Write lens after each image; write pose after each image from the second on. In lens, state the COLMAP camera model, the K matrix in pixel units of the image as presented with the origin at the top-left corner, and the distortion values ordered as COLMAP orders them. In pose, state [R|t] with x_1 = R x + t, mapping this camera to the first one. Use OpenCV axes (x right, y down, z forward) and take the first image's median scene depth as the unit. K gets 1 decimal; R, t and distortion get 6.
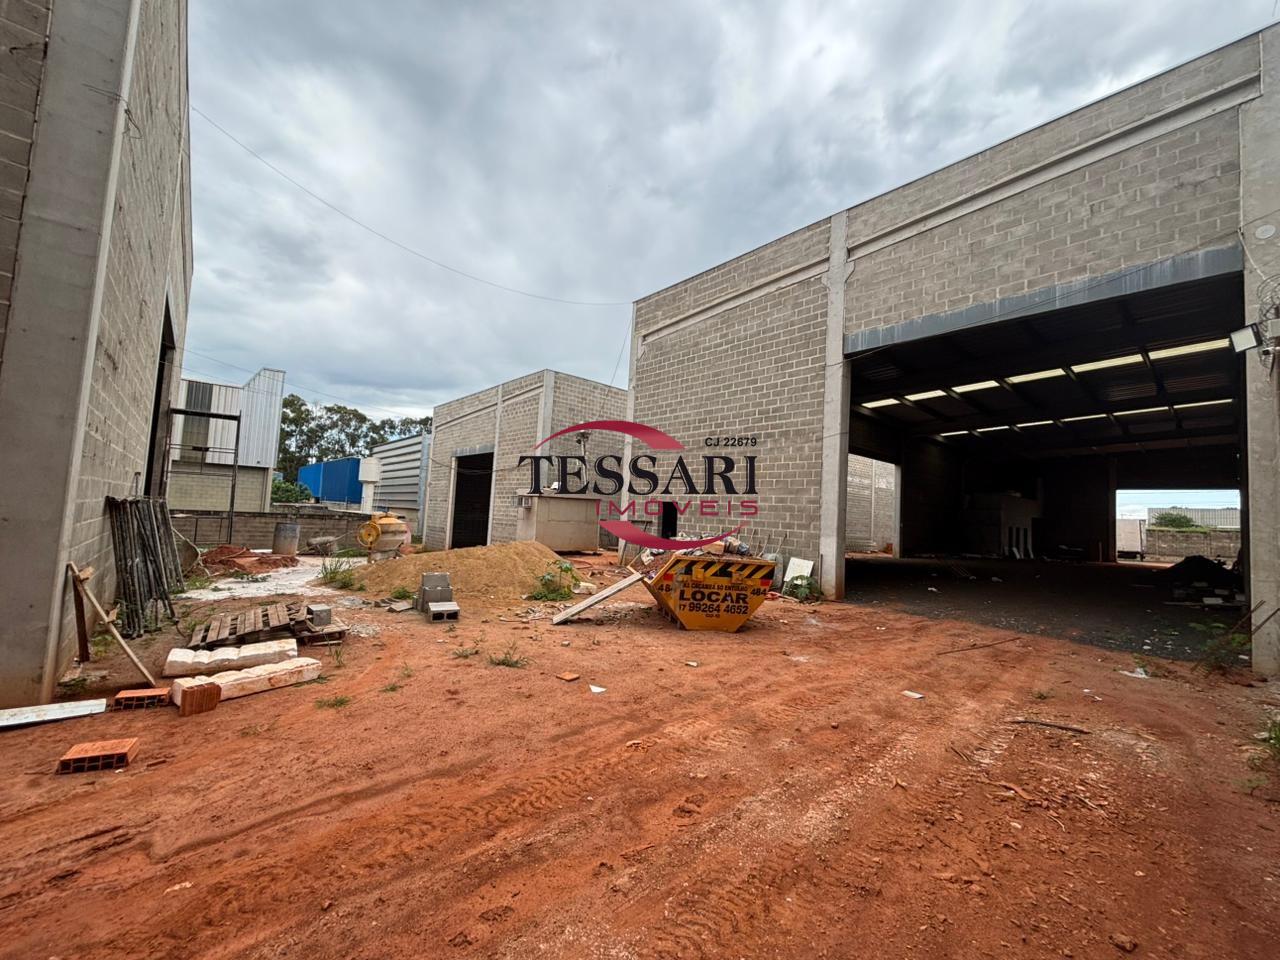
lens RADIAL K [[513.1, 0, 634.3], [0, 513.1, 488.5], [0, 0, 1]] dist [0.013362, 0.000312]
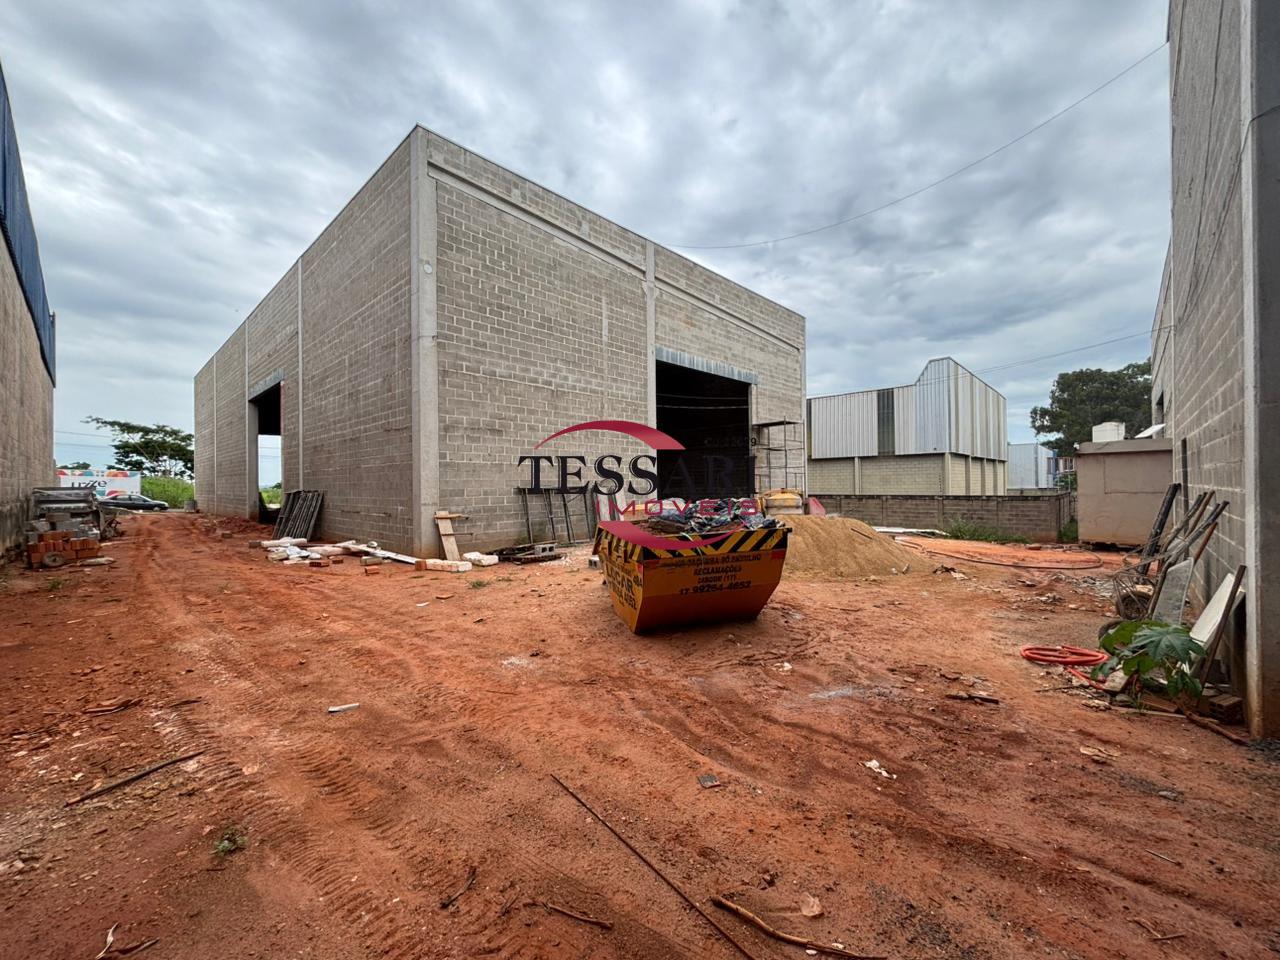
lens RADIAL K [[513.1, 0, 634.3], [0, 513.1, 488.5], [0, 0, 1]] dist [0.013362, 0.000312]
pose [[0.076545, -0.054533, -0.995574, 1.282583], [0.075688, 0.995940, -0.048734, 0.166224], [0.994189, -0.071622, 0.080362, 1.354836]]
